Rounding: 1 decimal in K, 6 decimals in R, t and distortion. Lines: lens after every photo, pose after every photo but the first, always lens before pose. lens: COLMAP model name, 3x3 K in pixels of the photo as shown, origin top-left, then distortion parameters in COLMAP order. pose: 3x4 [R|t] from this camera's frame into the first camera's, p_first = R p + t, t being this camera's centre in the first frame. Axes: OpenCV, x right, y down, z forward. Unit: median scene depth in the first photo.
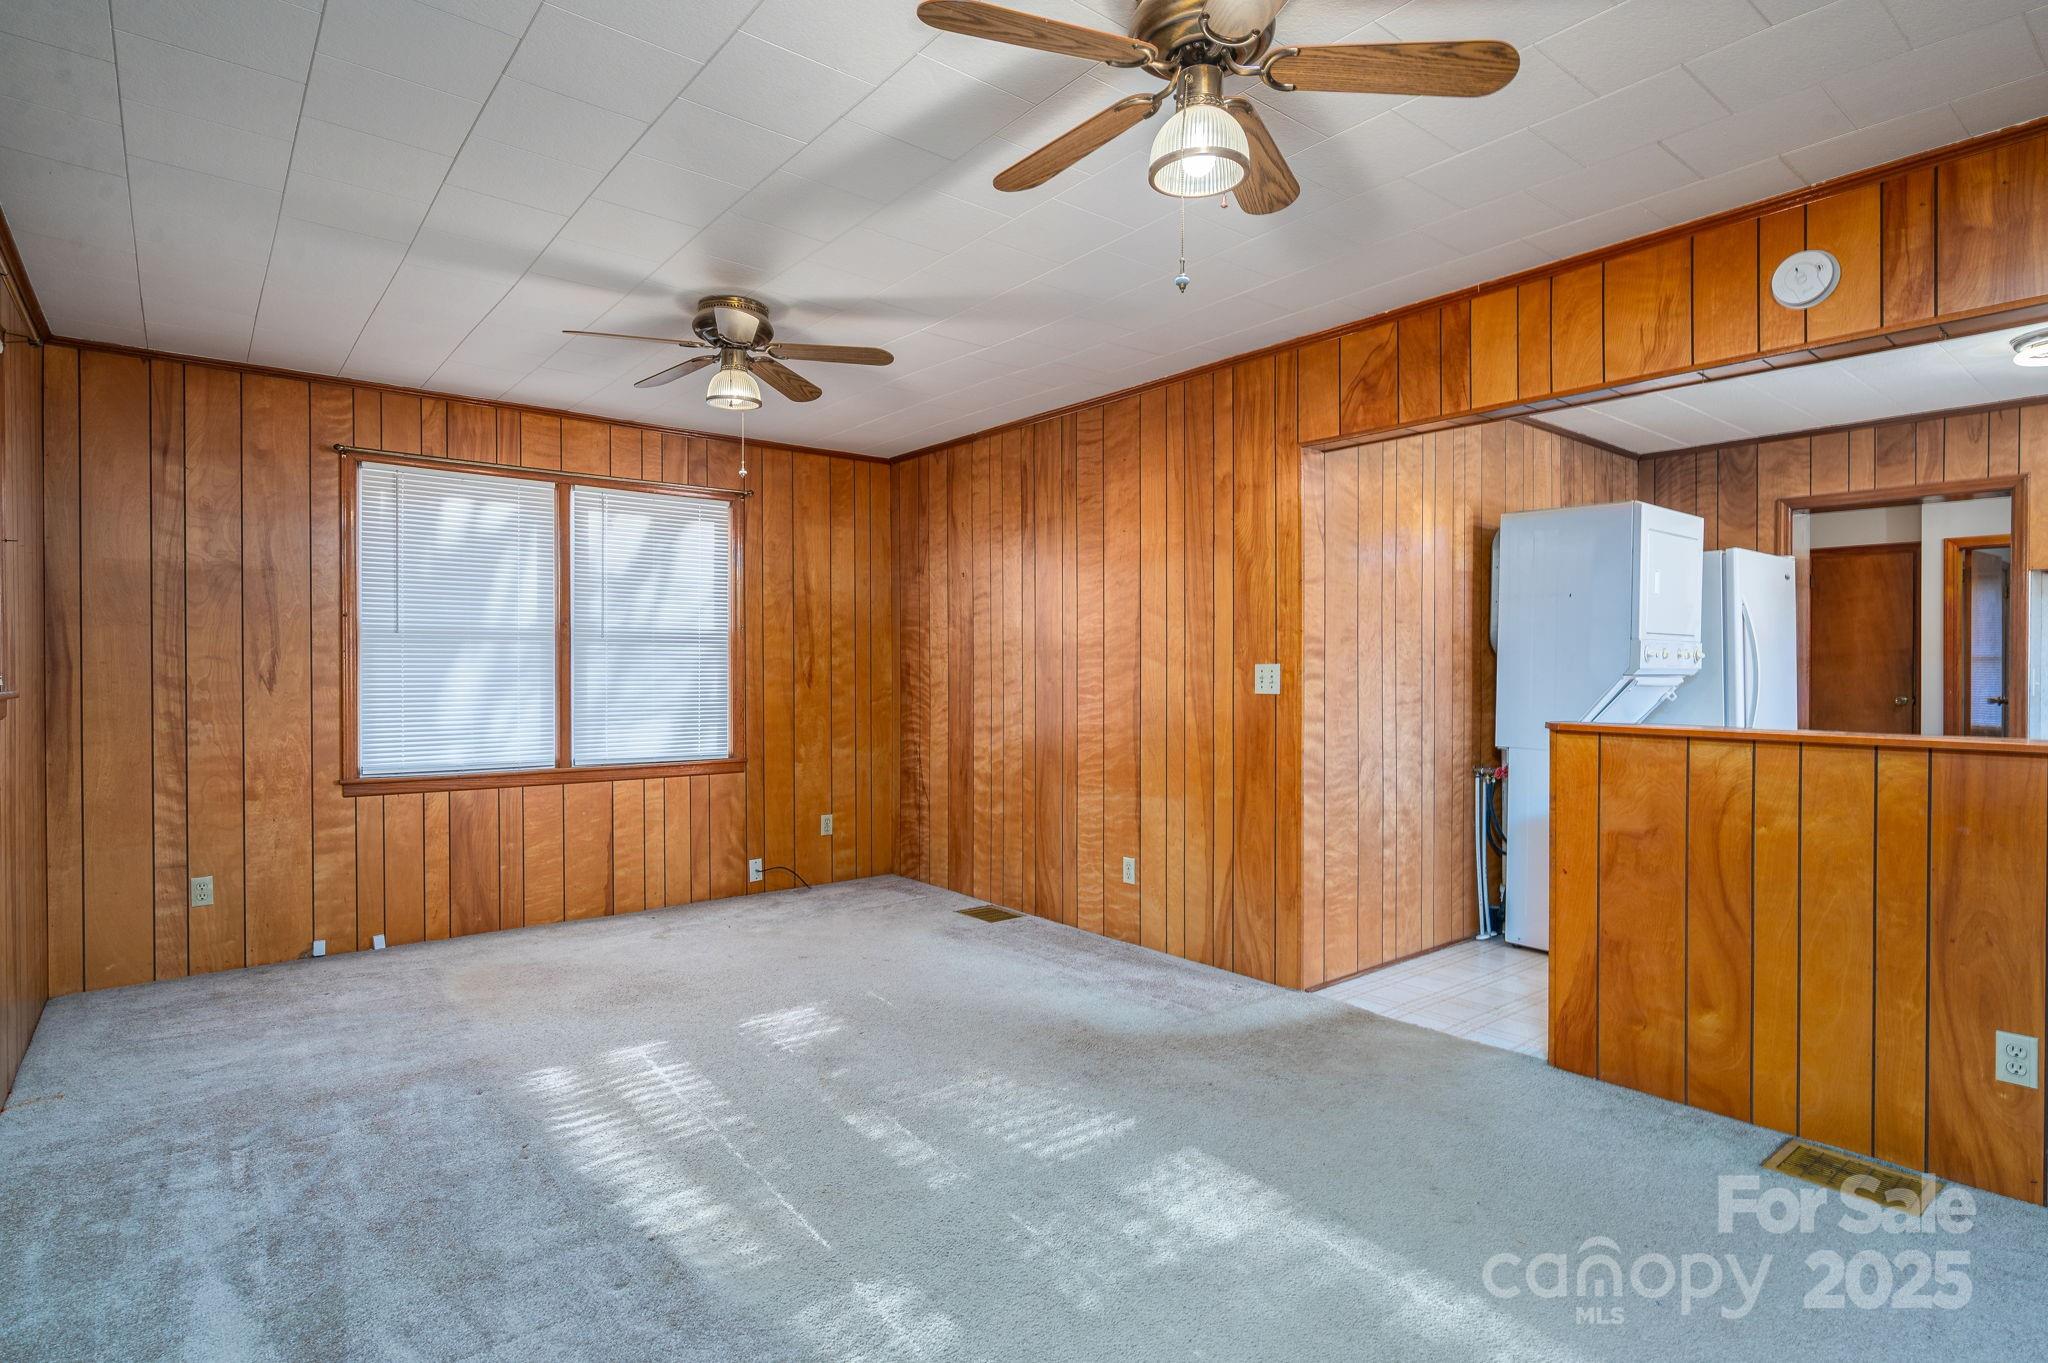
lens RADIAL K [[1083.3, 0, 1032.2], [0, 1083.3, 678.7], [0, 0, 1]] dist [-0.000515, -0.000839]
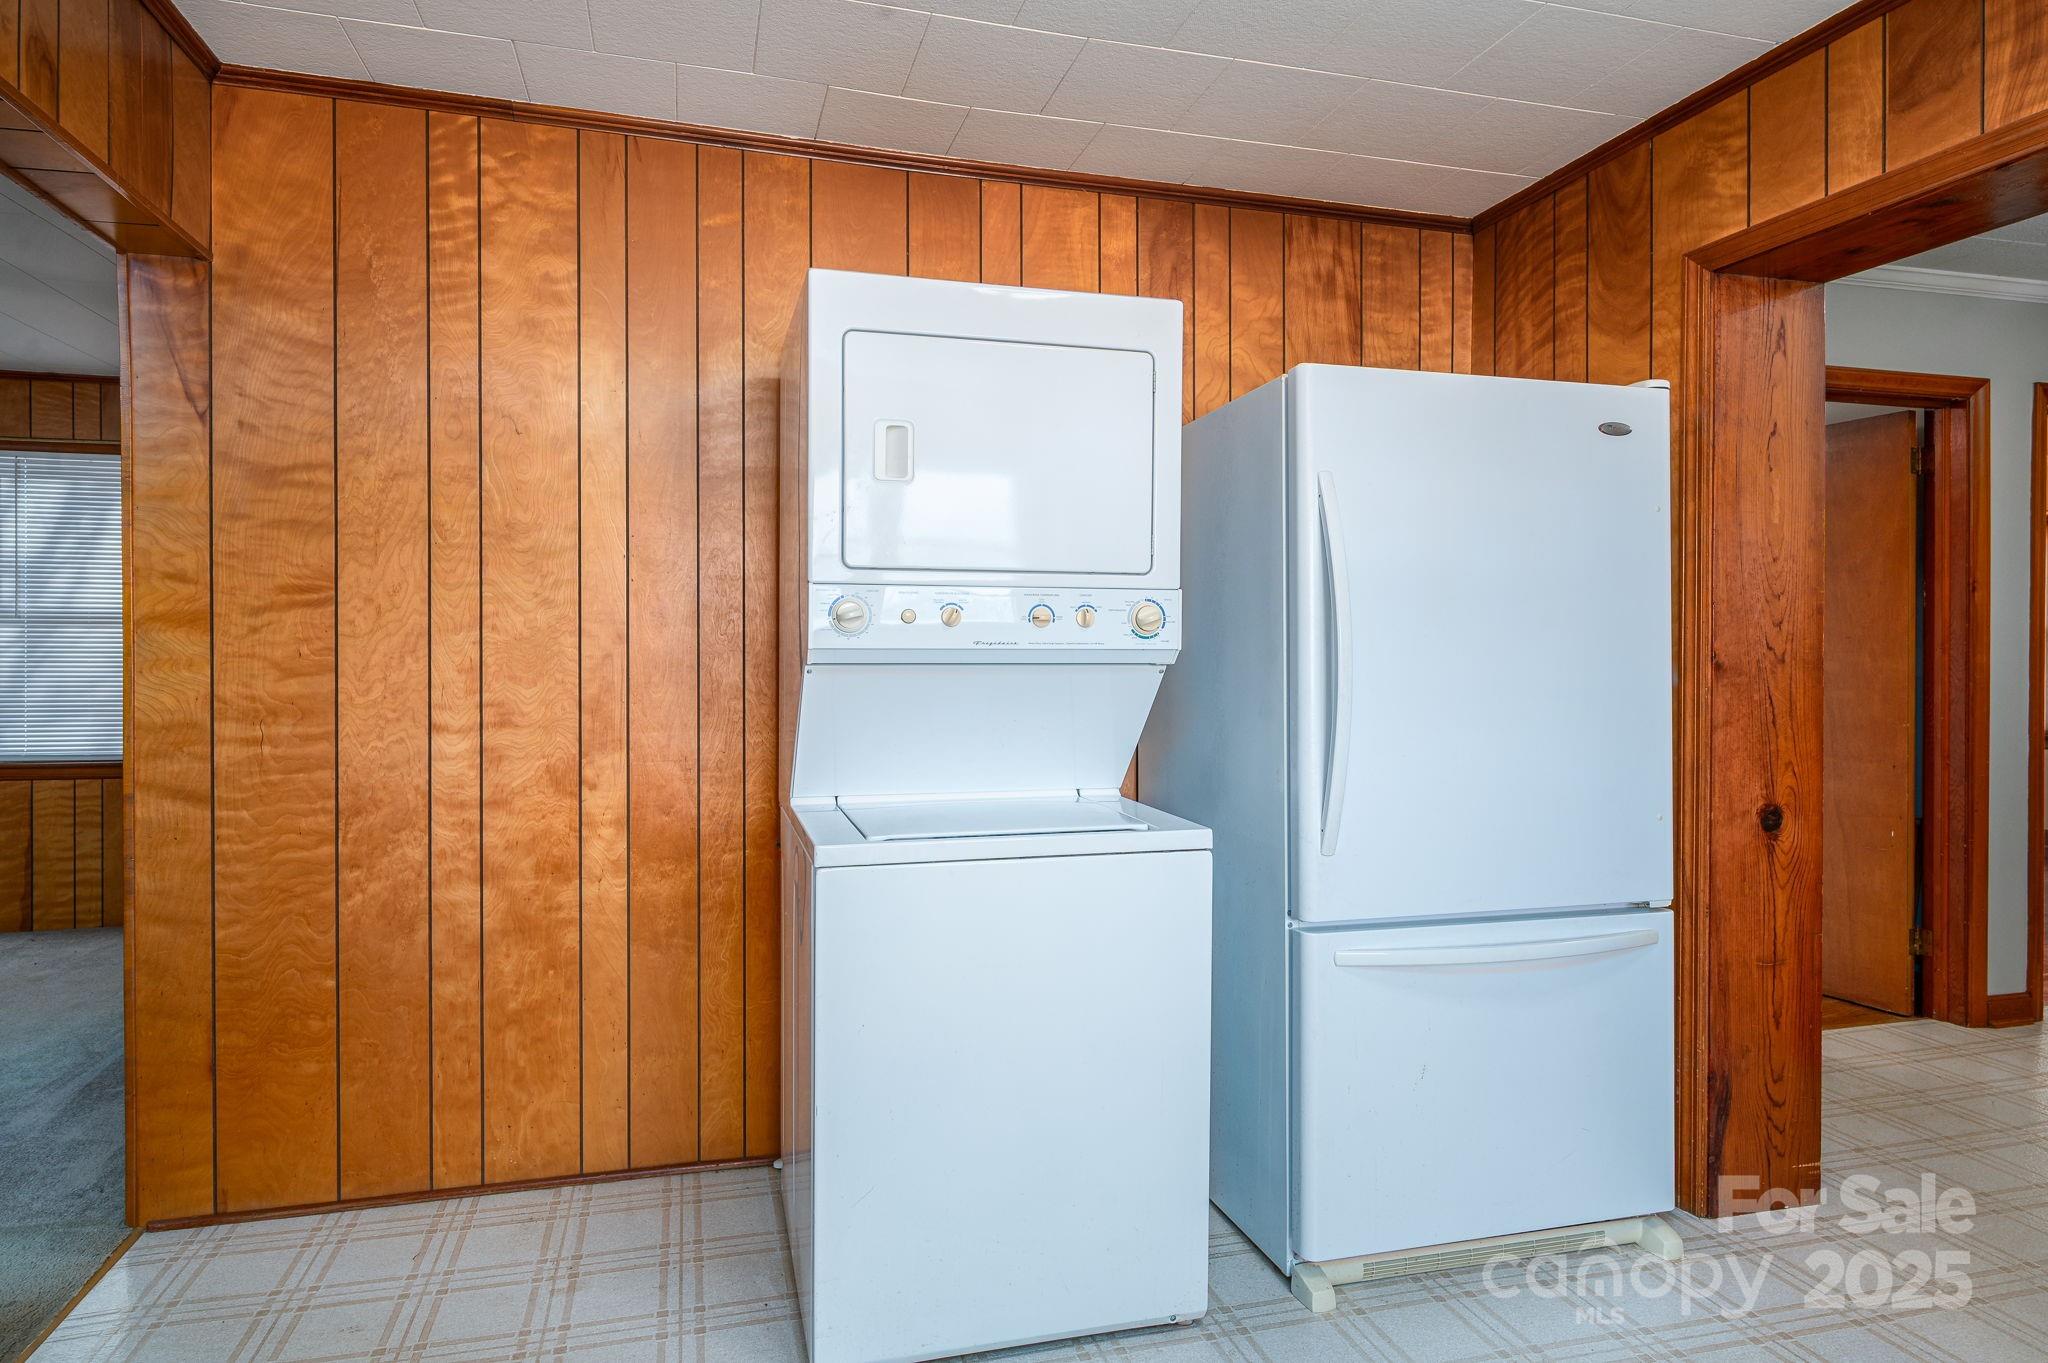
lens RADIAL K [[1082.2, 0, 960.5], [0, 1082.2, 665.0], [0, 0, 1]] dist [-0.000487, -0.001071]
pose [[0.896395, 0.003195, -0.443245, 0.634544], [-0.002868, 0.999995, 0.001408, -0.002339], [0.443248, 0.000009, 0.896399, 0.497762]]
